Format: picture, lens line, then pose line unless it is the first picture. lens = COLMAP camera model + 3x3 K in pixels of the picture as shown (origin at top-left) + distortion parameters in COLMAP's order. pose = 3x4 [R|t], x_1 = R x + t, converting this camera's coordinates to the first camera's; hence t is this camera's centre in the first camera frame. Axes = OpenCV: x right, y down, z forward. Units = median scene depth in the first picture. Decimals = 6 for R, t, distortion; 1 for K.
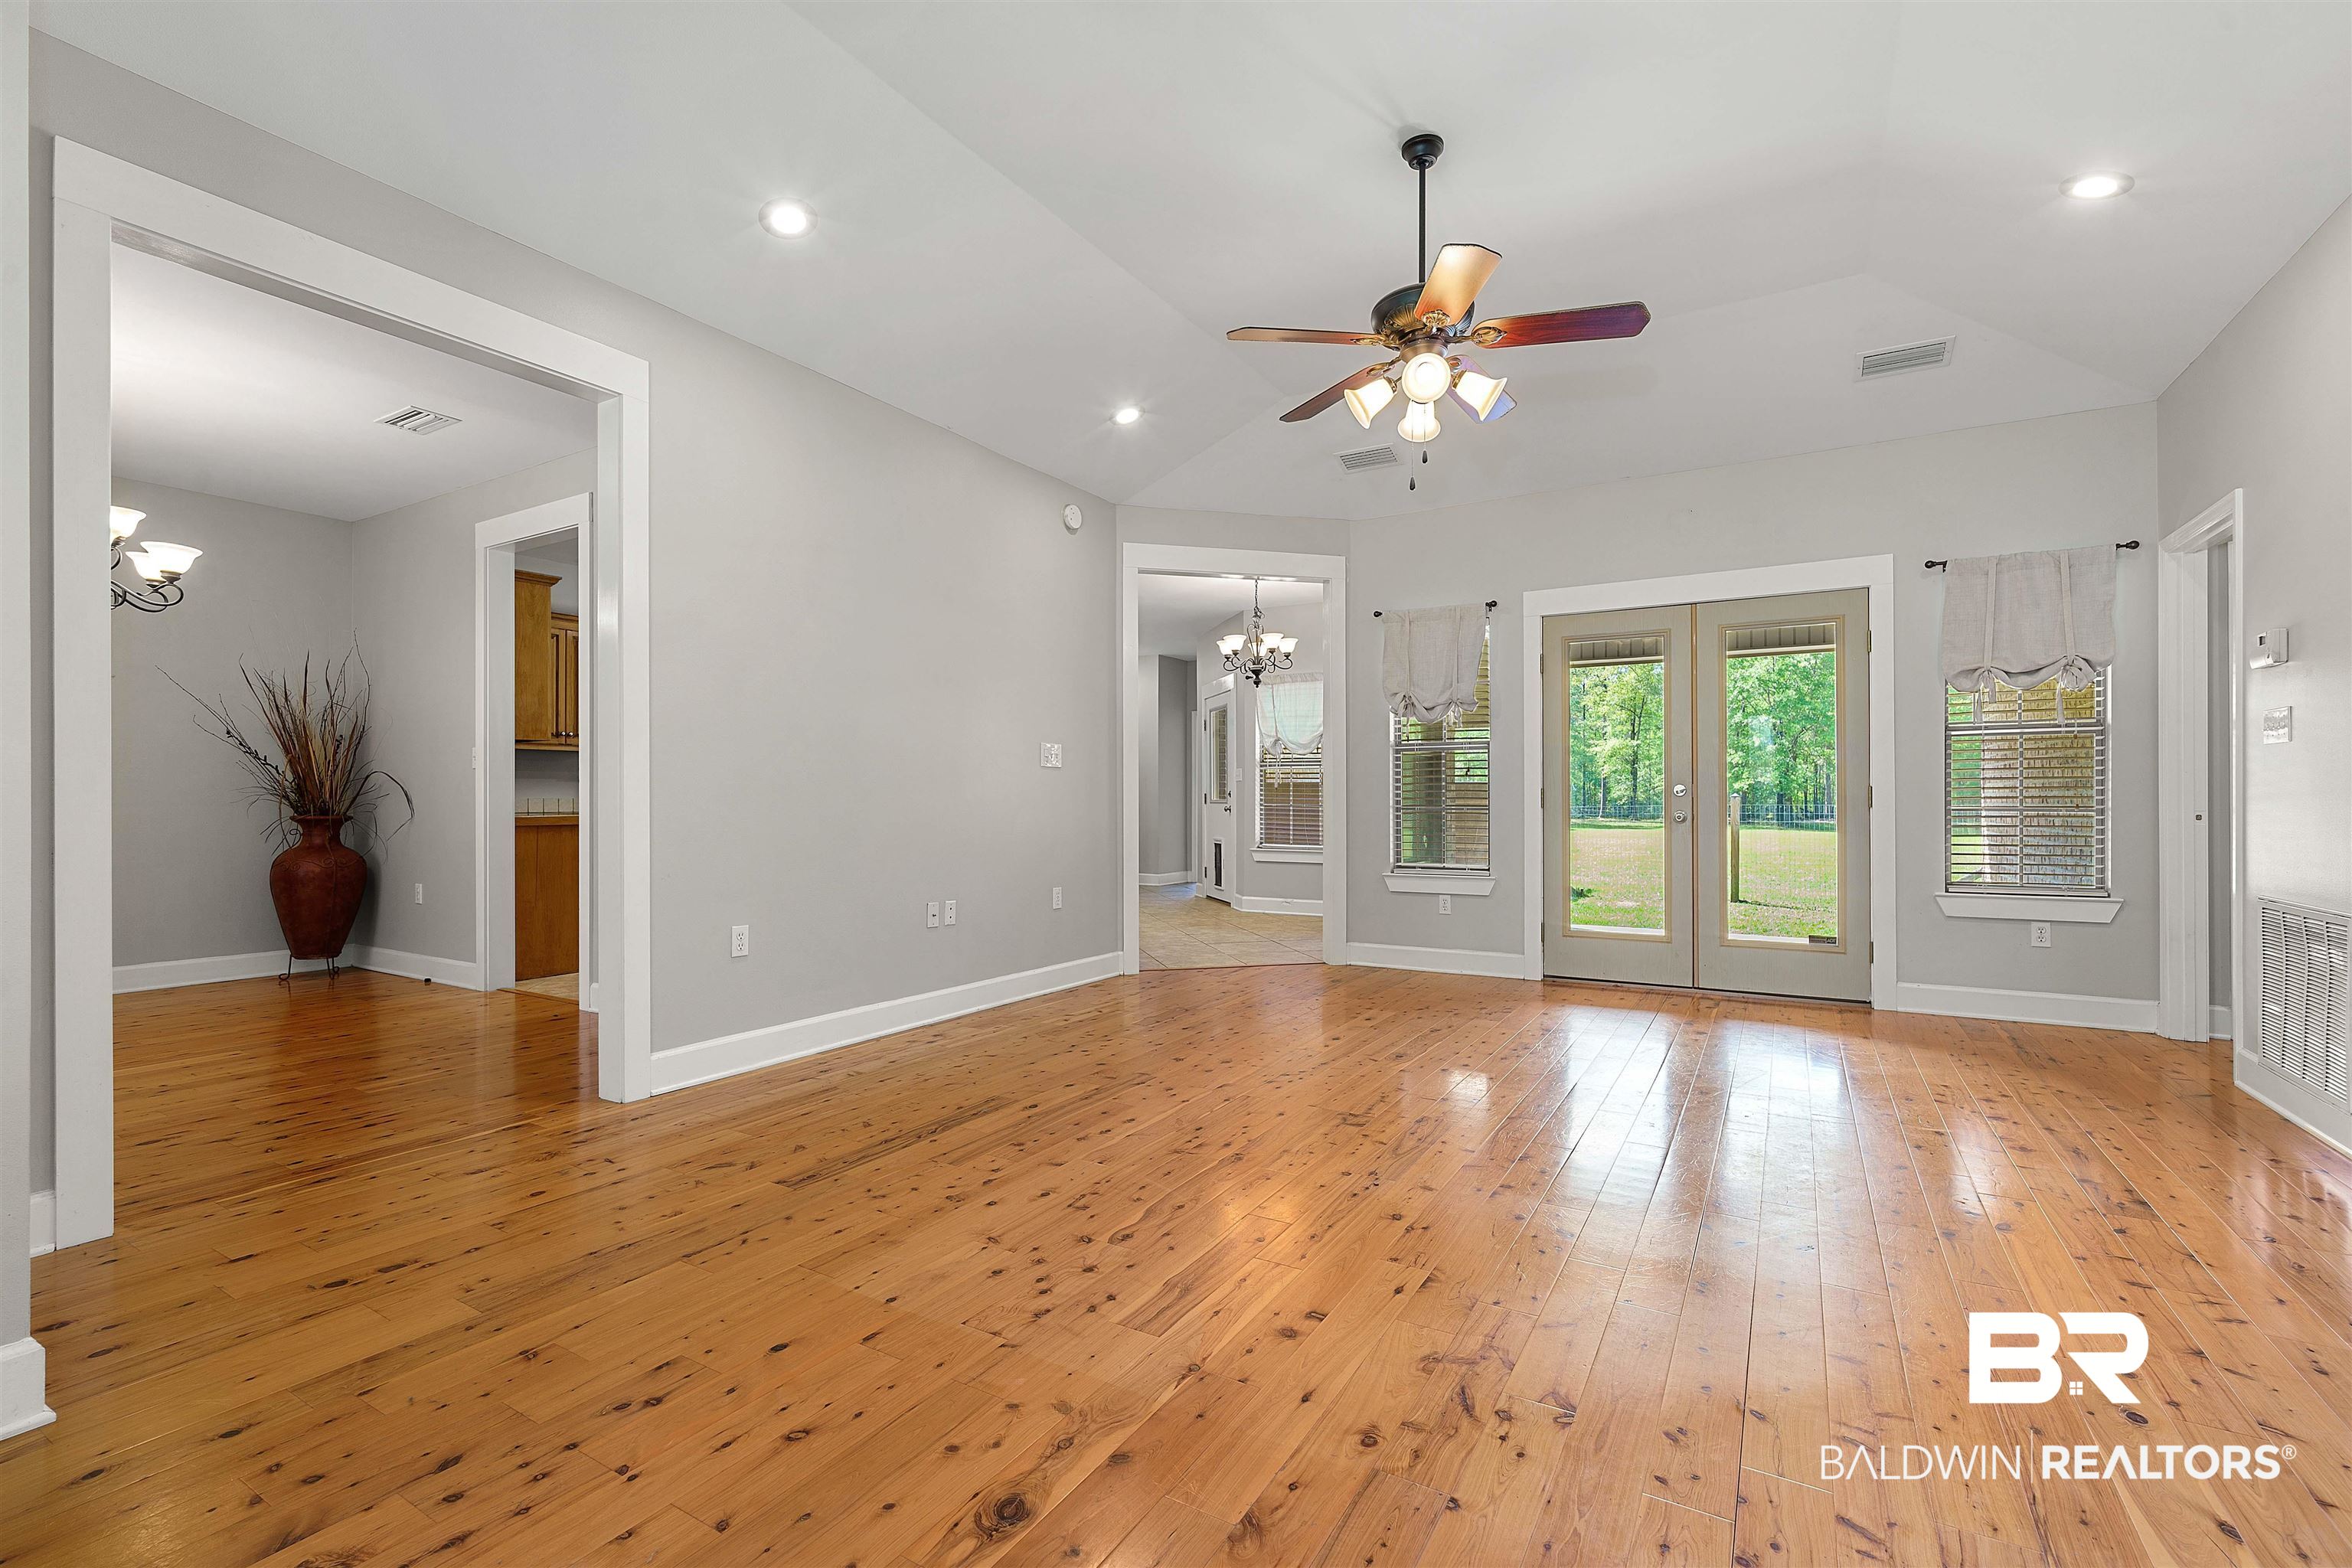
lens RADIAL K [[1023.4, 0, 1186.3], [0, 1023.4, 803.0], [0, 0, 1]] dist [-0.008573, 0.000370]
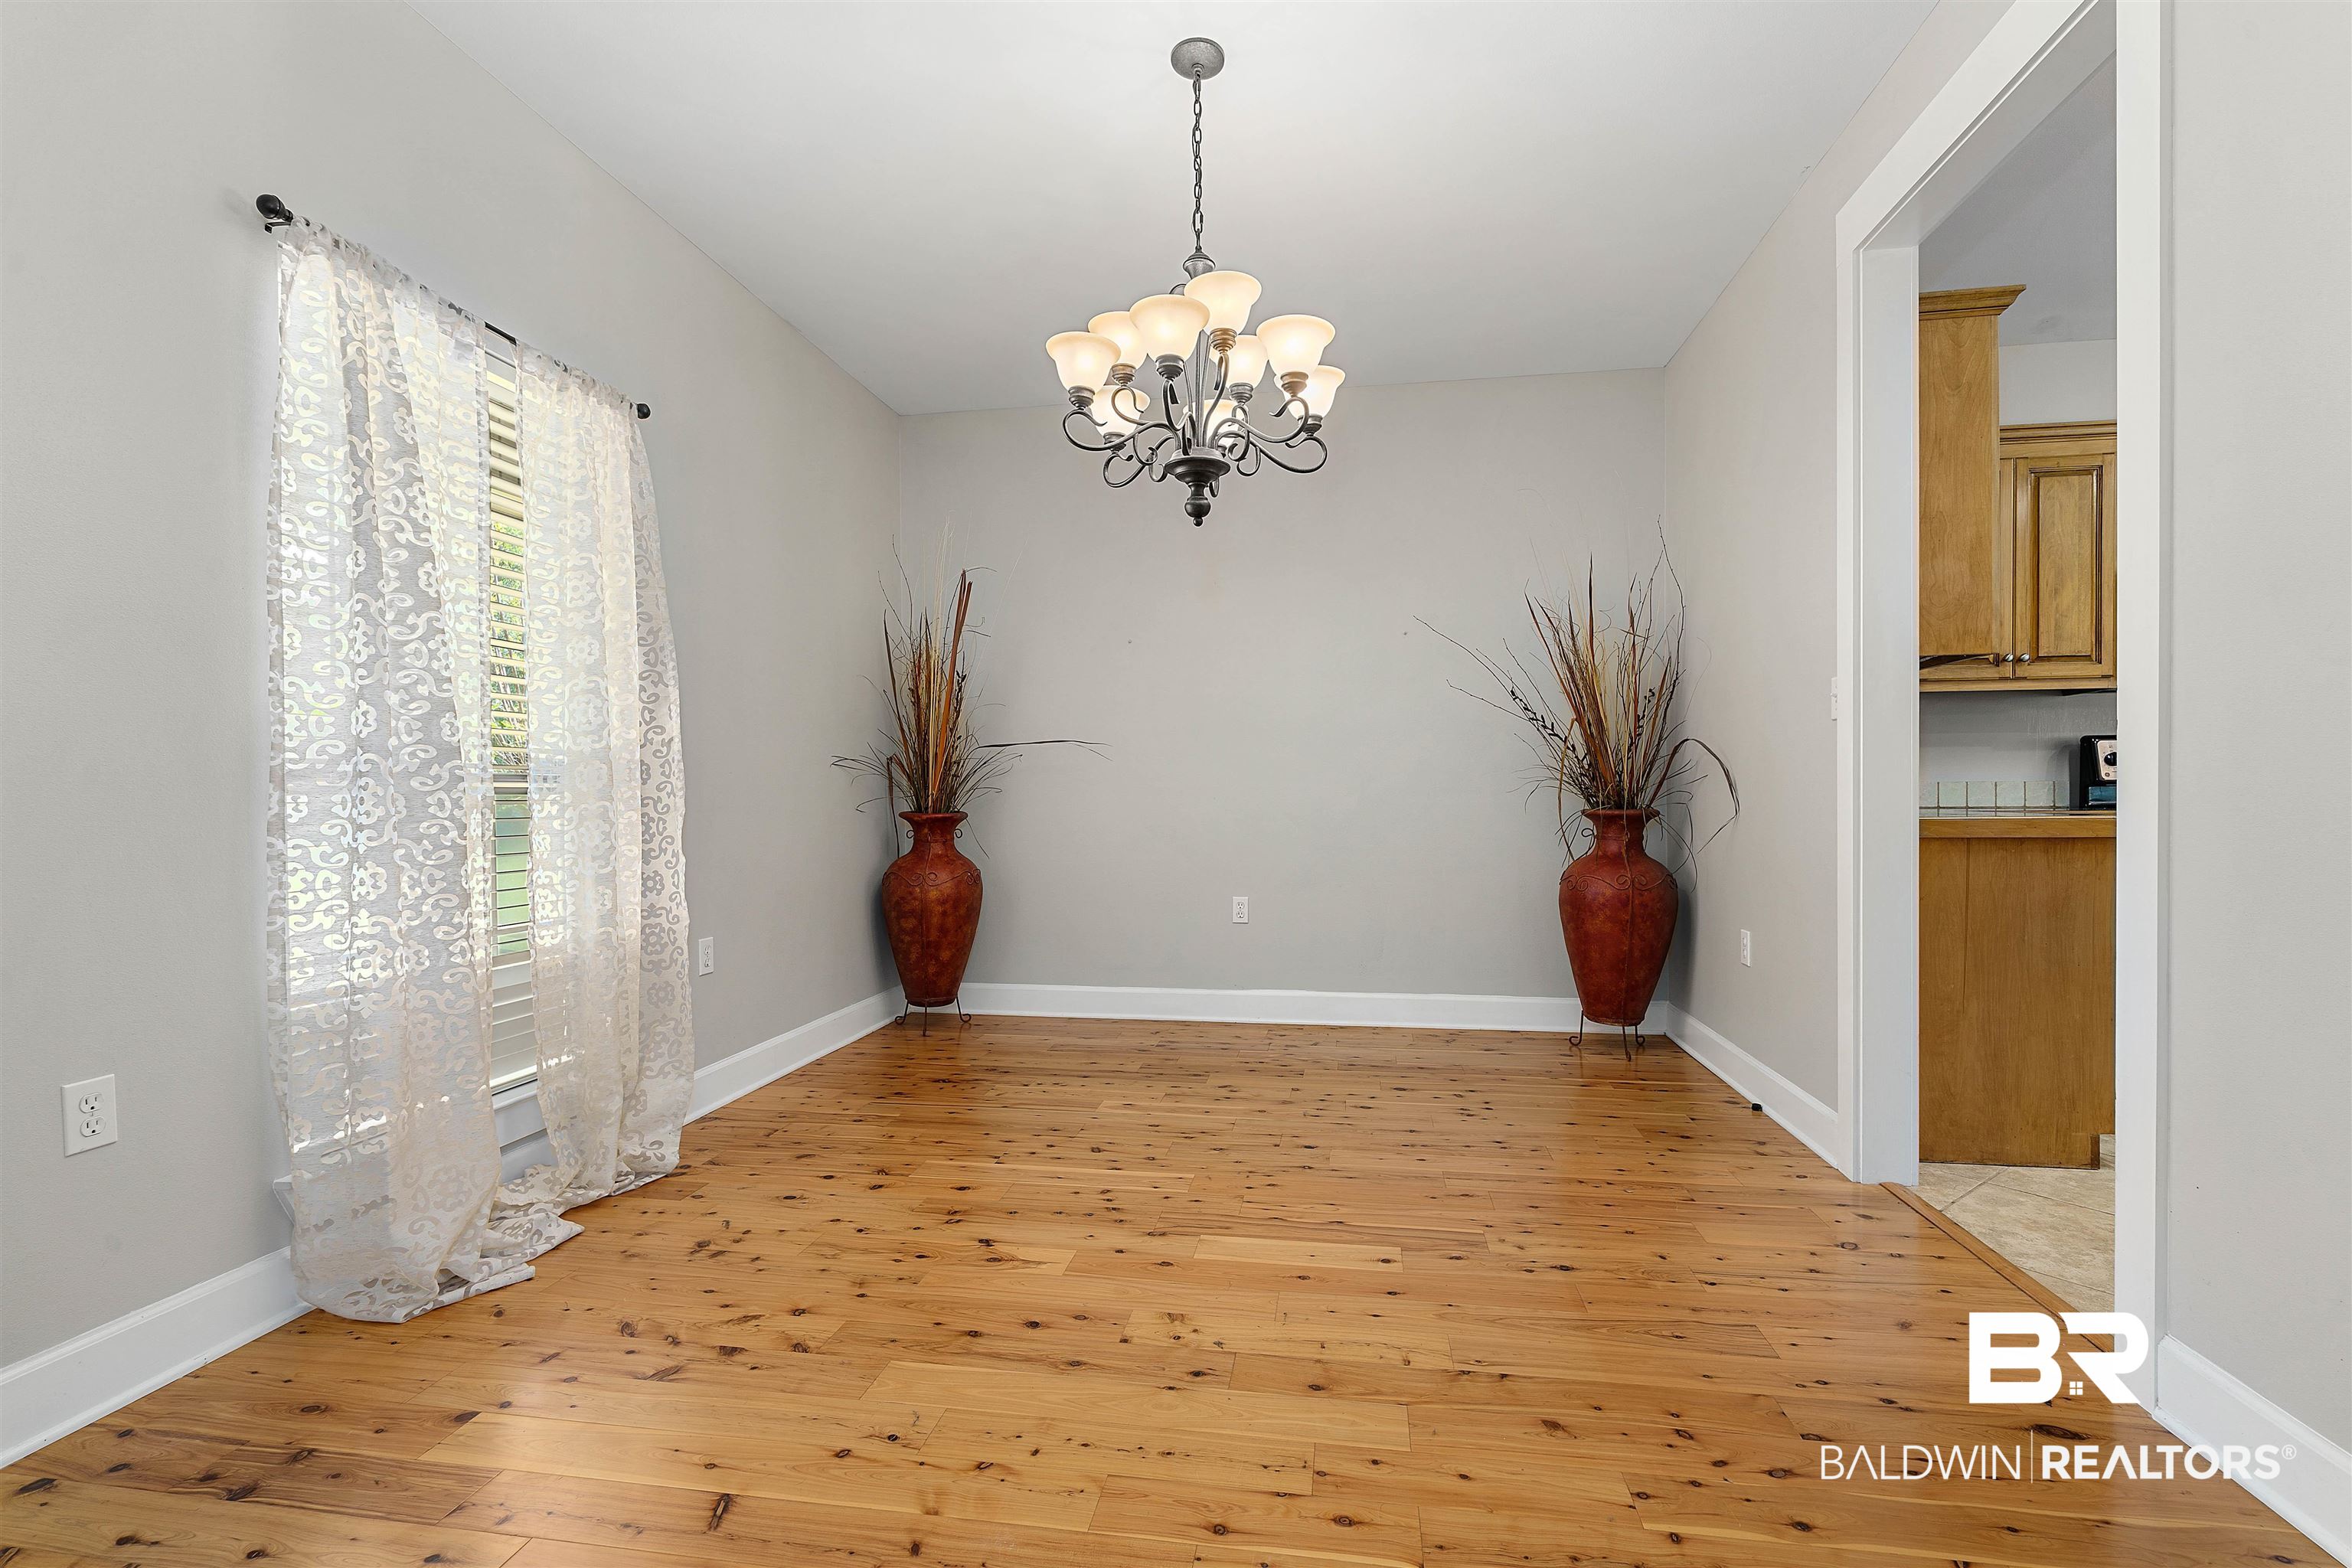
lens RADIAL K [[1023.4, 0, 1187.3], [0, 1023.4, 803.1], [0, 0, 1]] dist [-0.008573, 0.000370]
pose [[0.361769, 0.008008, -0.932233, -0.331146], [0.003084, 0.999947, 0.009787, 0.000892], [0.932263, -0.006416, 0.361726, 0.498256]]
